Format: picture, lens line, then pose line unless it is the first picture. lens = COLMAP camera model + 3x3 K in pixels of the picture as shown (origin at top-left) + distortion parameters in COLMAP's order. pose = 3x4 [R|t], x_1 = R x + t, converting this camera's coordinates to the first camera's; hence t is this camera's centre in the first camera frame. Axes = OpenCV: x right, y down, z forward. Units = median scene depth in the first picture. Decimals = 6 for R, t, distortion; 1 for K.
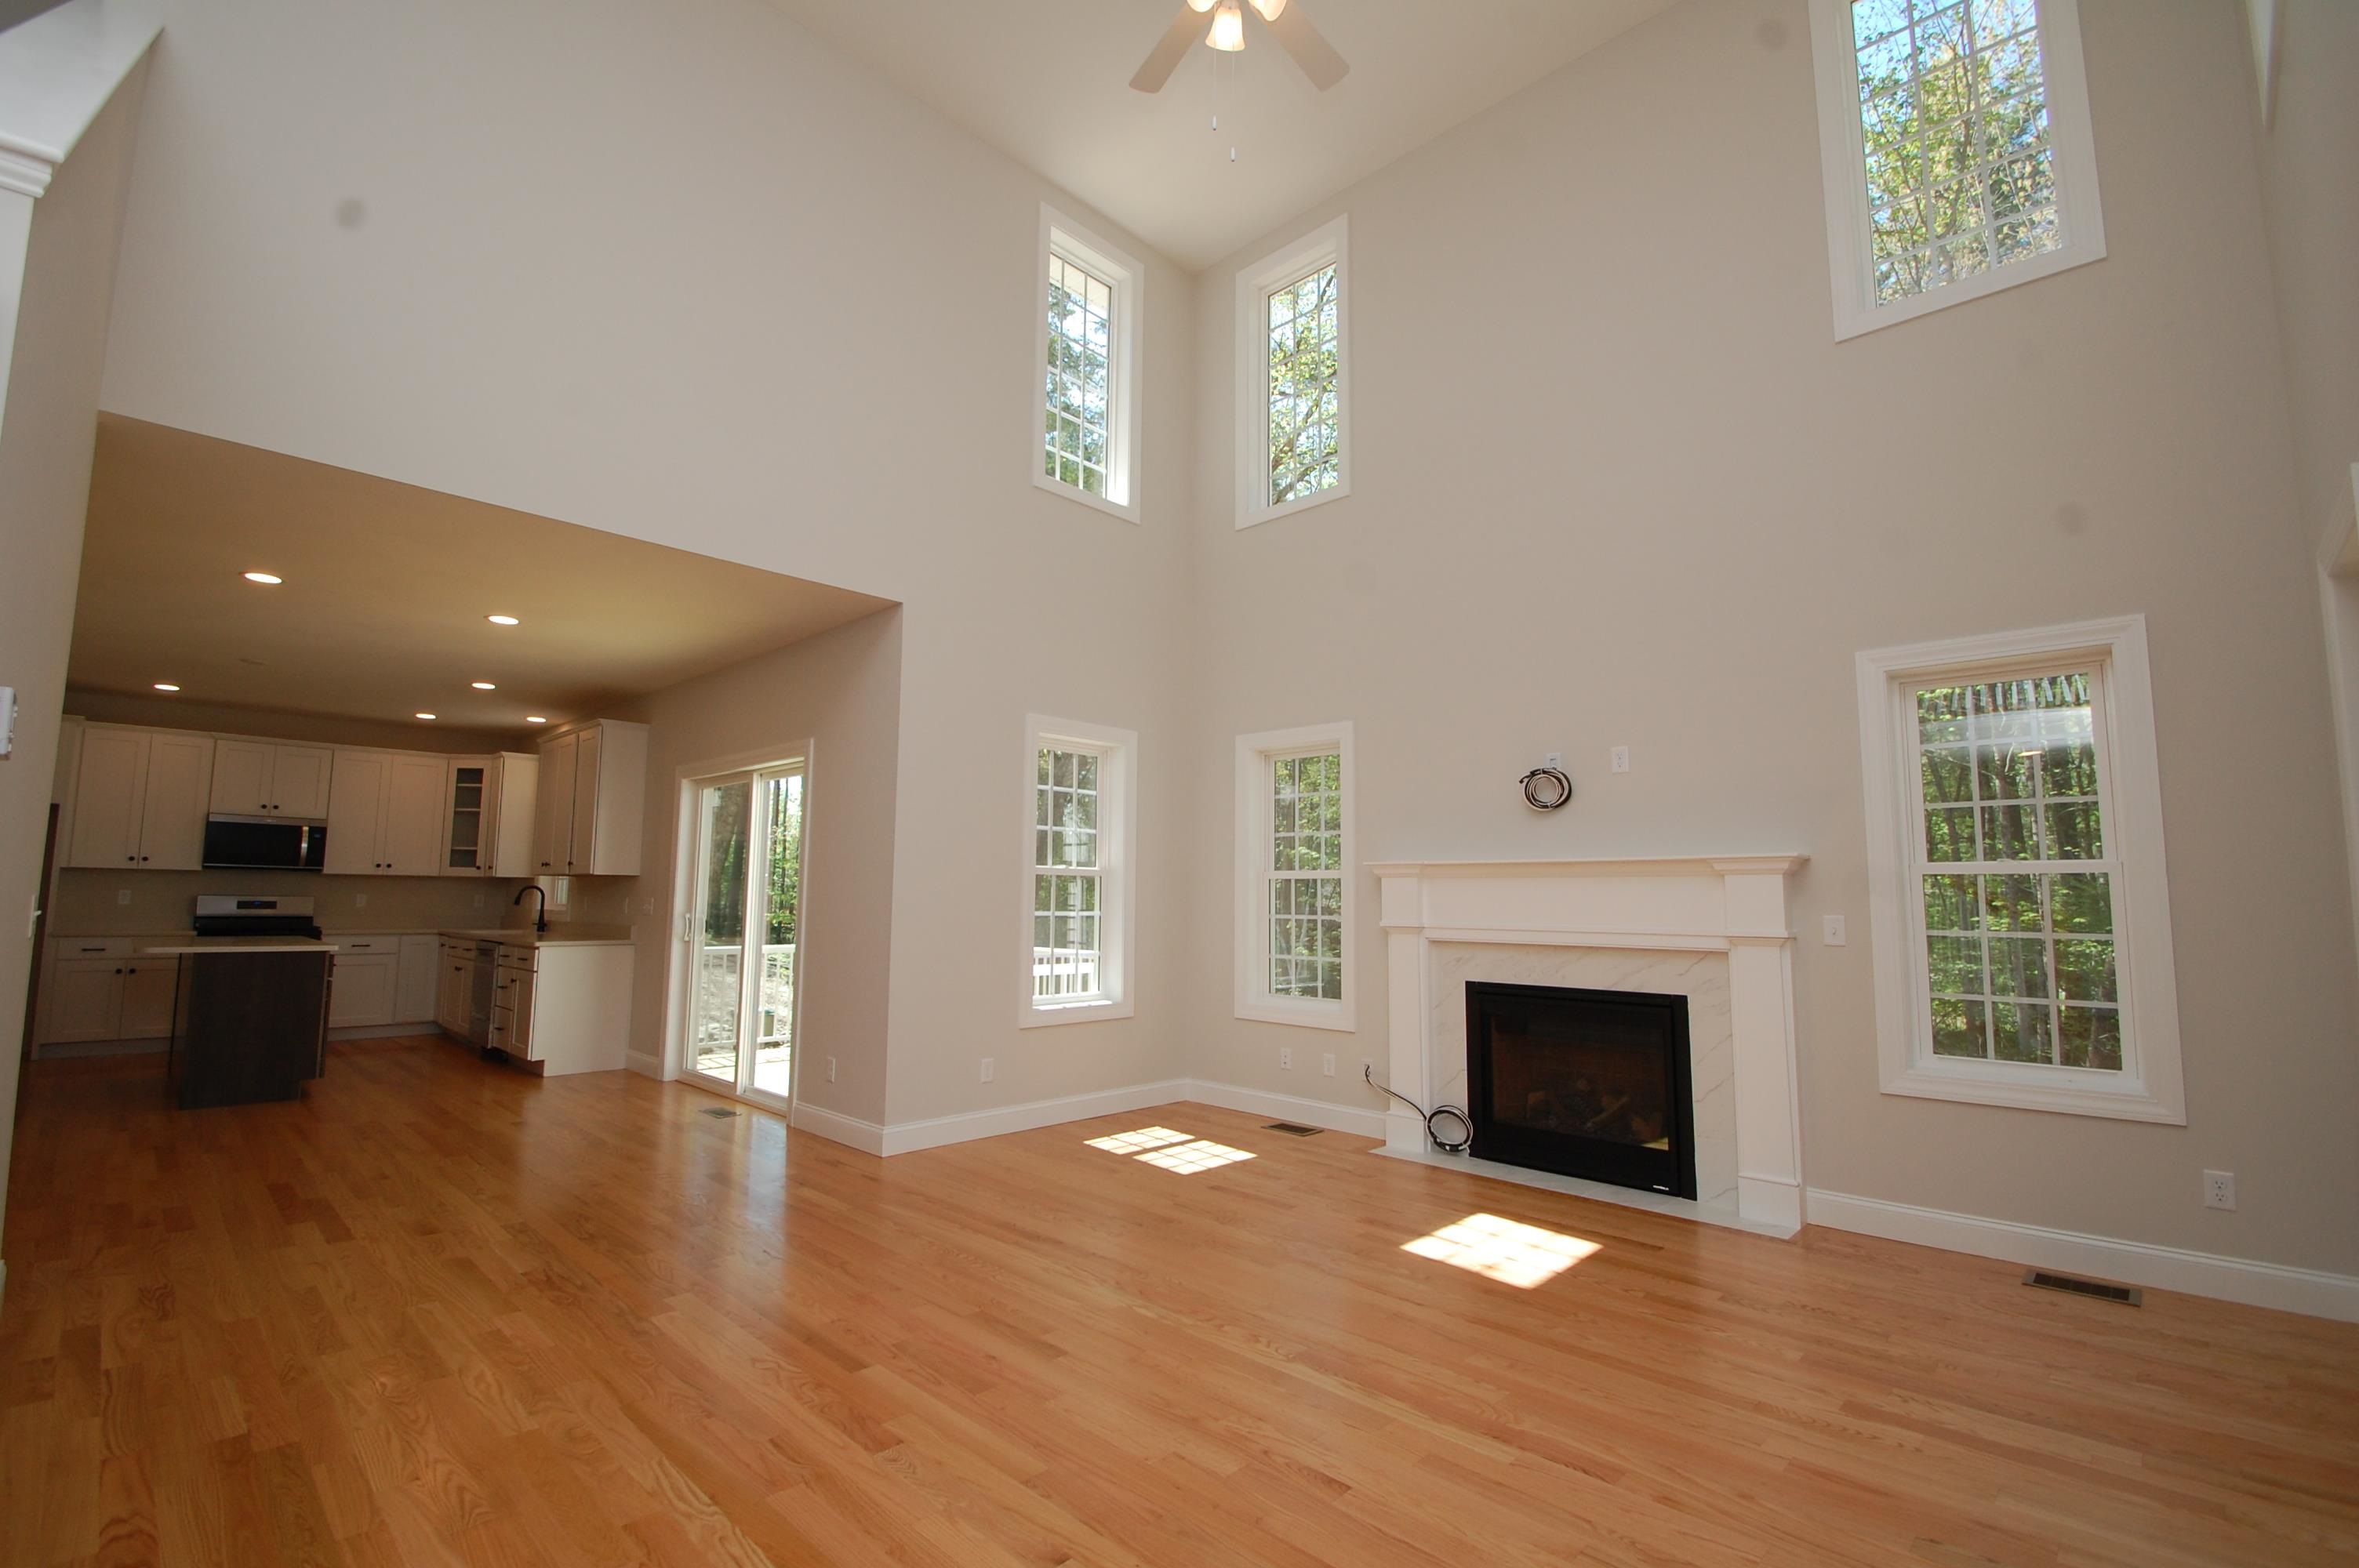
lens RADIAL K [[1040.3, 0, 1154.0], [0, 1040.3, 791.6], [0, 0, 1]] dist [0.019830, -0.020677]
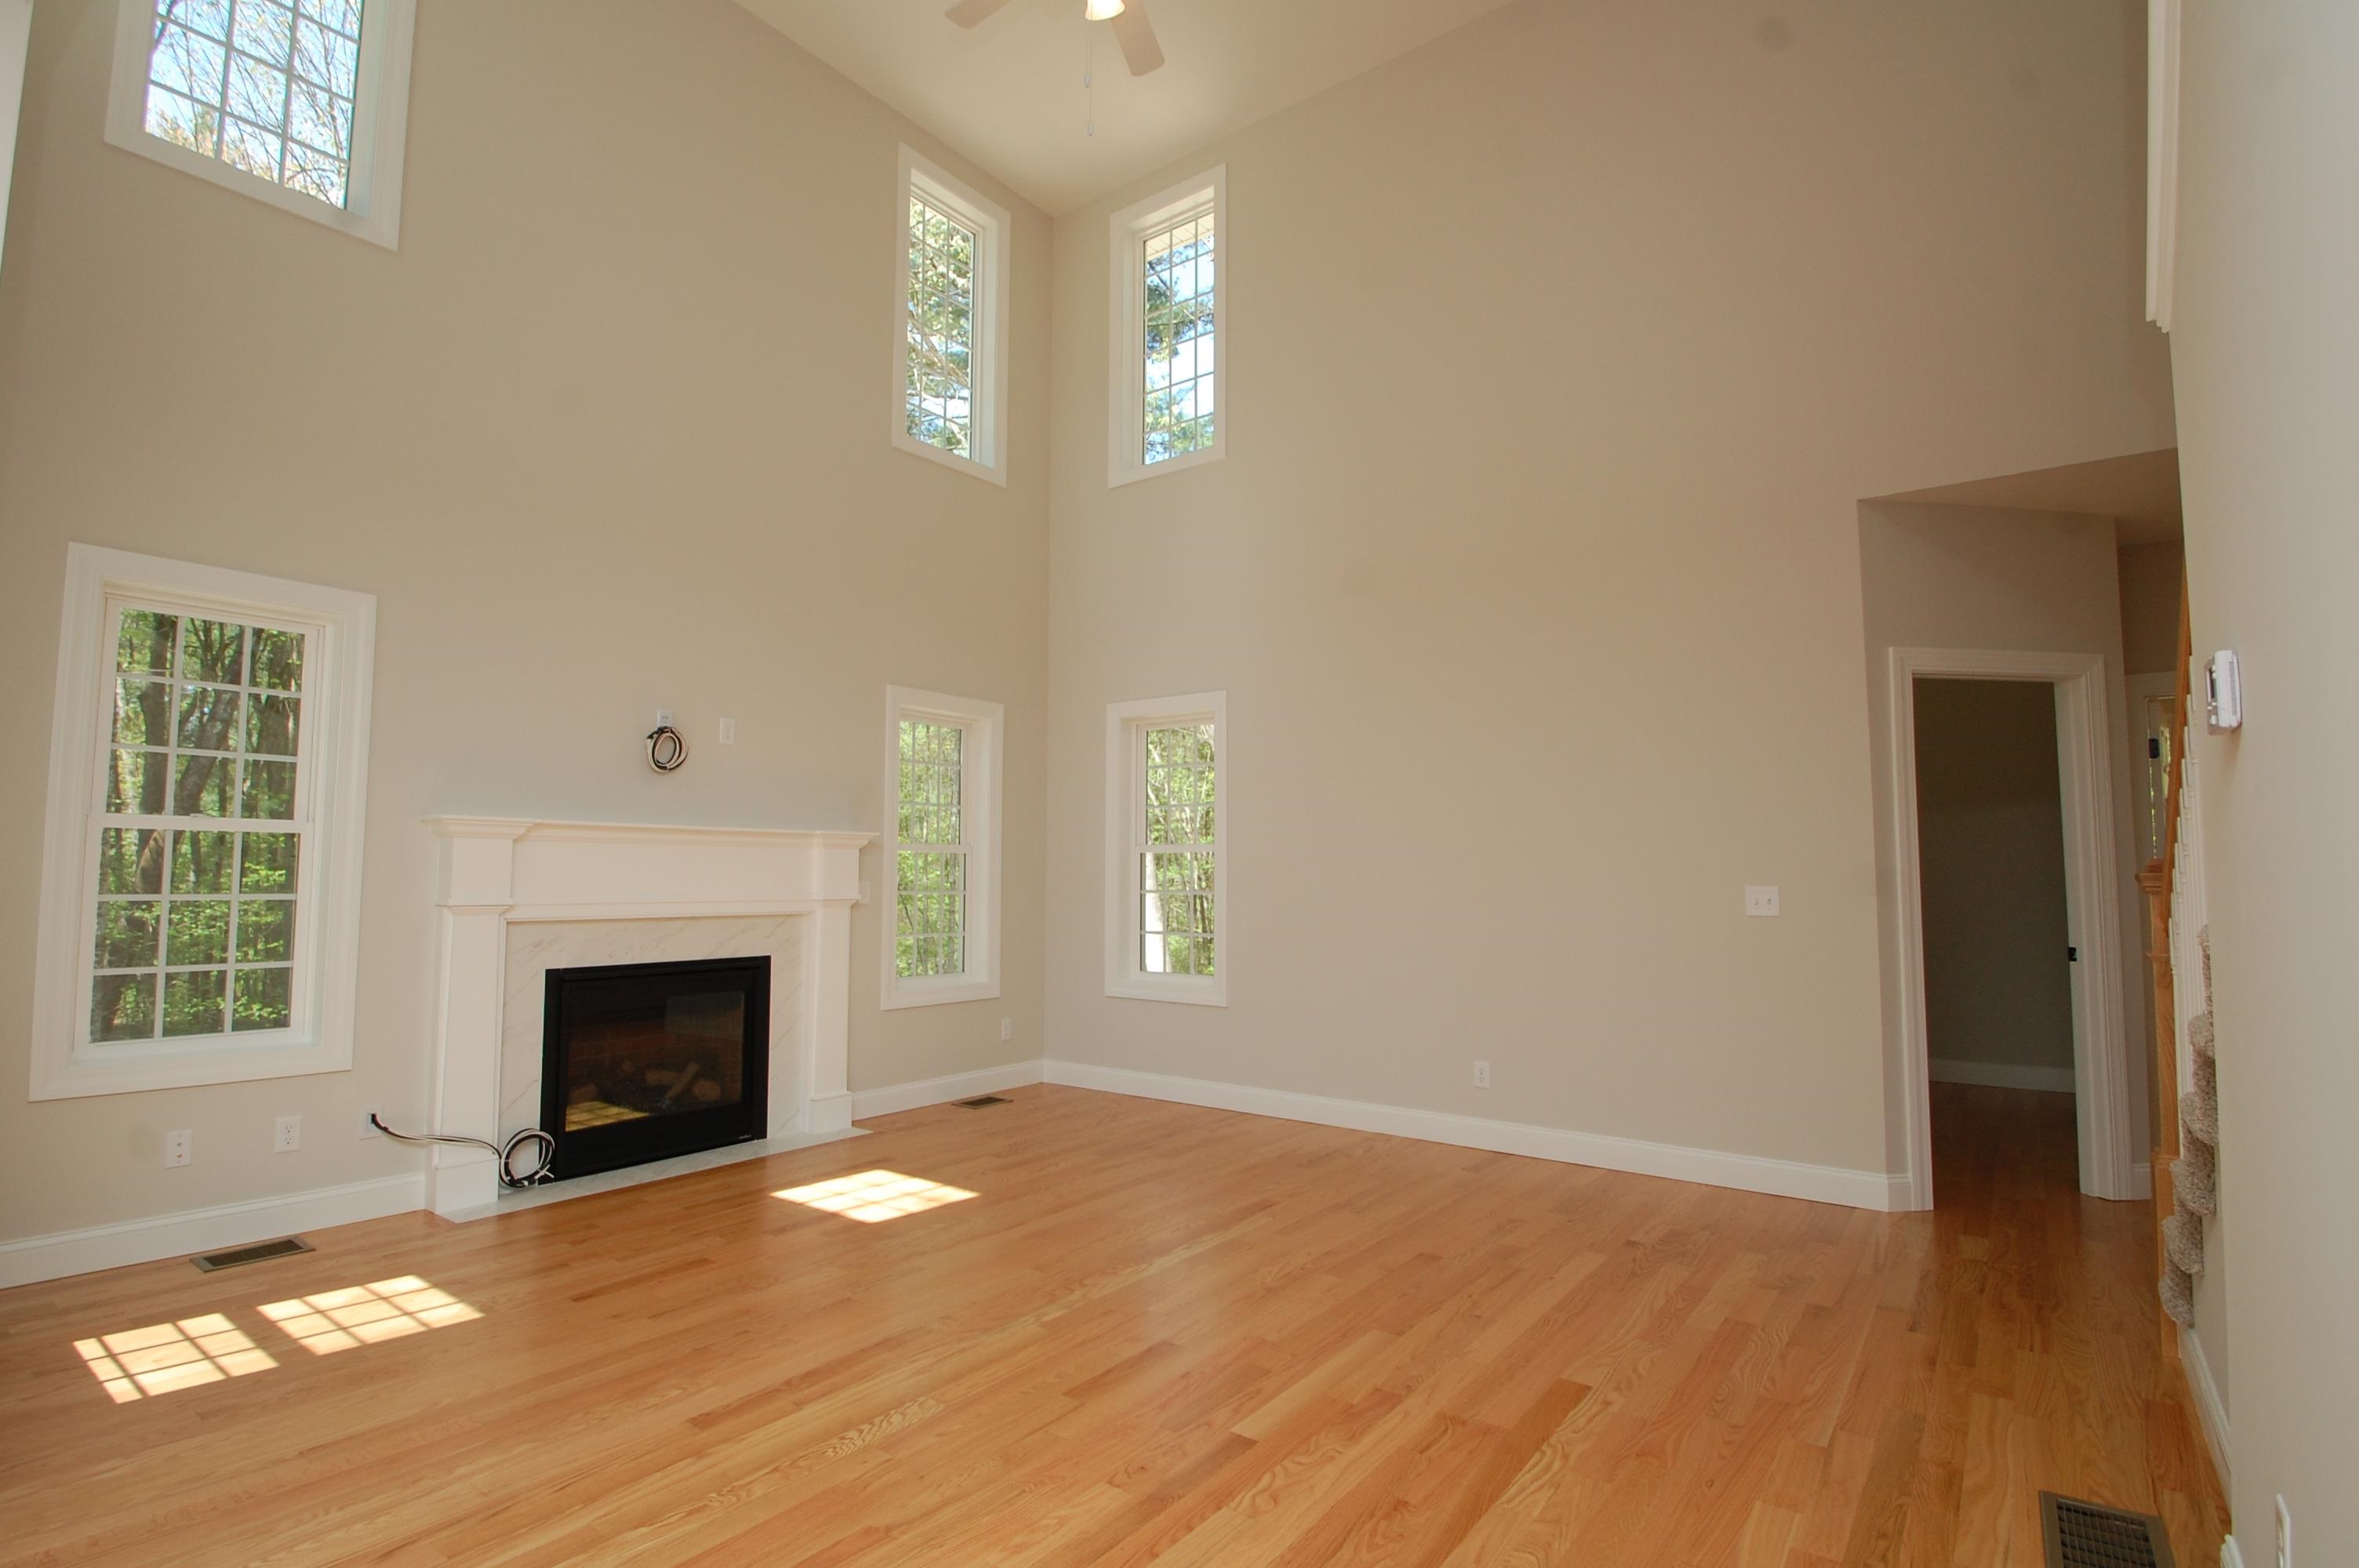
lens RADIAL K [[1124.9, 0, 1177.0], [0, 1124.9, 811.6], [0, 0, 1]] dist [-0.002273, -0.000429]
pose [[-0.140902, 0.048931, 0.988814, -0.737027], [-0.107850, 0.992075, -0.064460, 0.077254], [-0.984132, -0.115726, -0.134508, 0.770038]]
